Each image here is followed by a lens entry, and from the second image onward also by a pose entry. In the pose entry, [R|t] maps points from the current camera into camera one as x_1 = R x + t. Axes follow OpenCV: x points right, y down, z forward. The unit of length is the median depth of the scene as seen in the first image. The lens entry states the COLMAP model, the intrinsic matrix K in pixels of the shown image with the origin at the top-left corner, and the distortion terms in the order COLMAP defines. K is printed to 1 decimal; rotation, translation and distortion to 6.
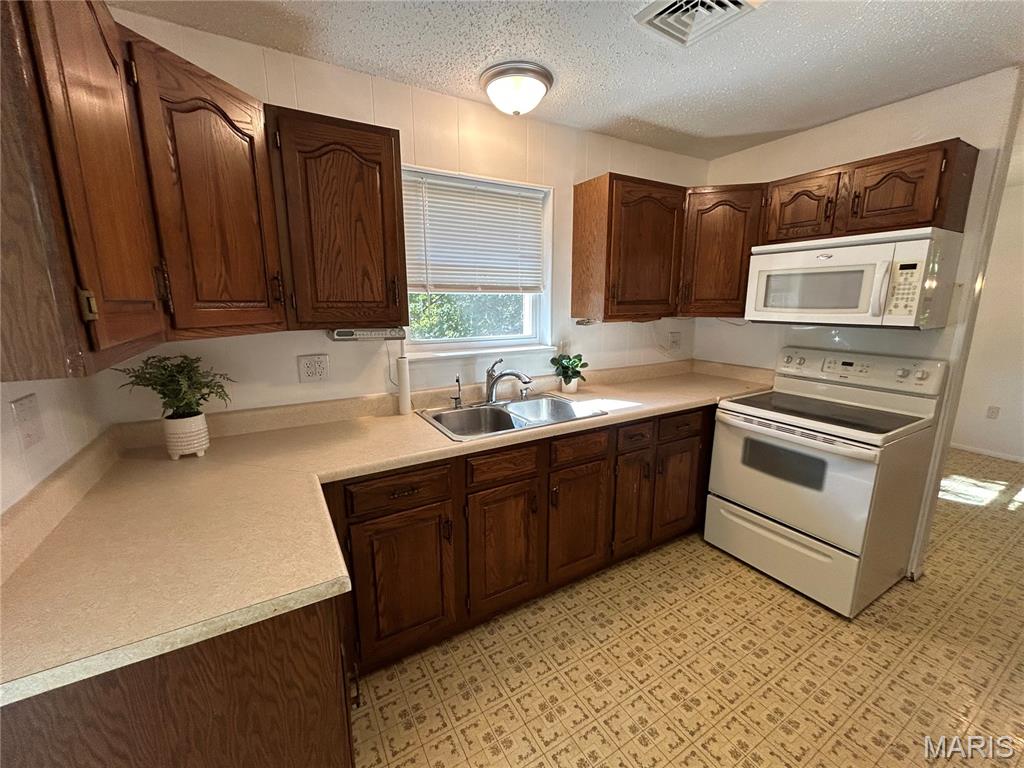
lens RADIAL K [[414.0, 0, 508.1], [0, 414.0, 385.2], [0, 0, 1]] dist [-0.003013, 0.000910]
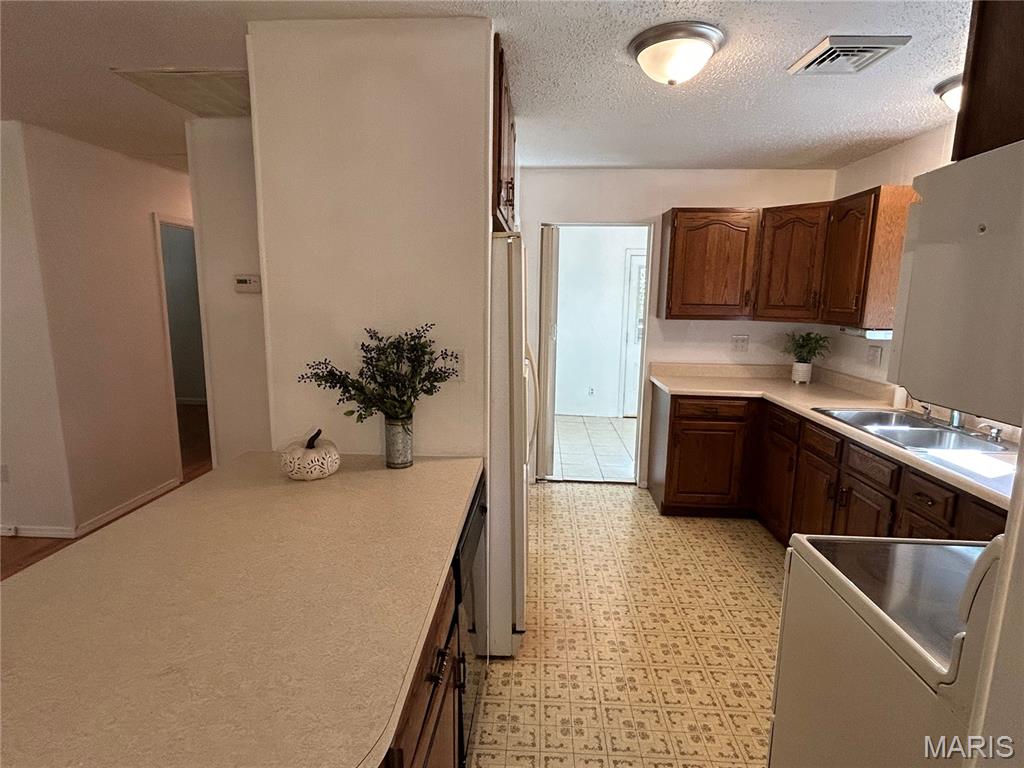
lens RADIAL K [[522.0, 0, 512.5], [0, 522.0, 385.1], [0, 0, 1]] dist [-0.010520, 0.002524]
pose [[-0.546504, 0.139566, -0.825745, 1.928479], [-0.181383, 0.942884, 0.279410, -0.252779], [0.817578, 0.302474, -0.489976, 1.047798]]
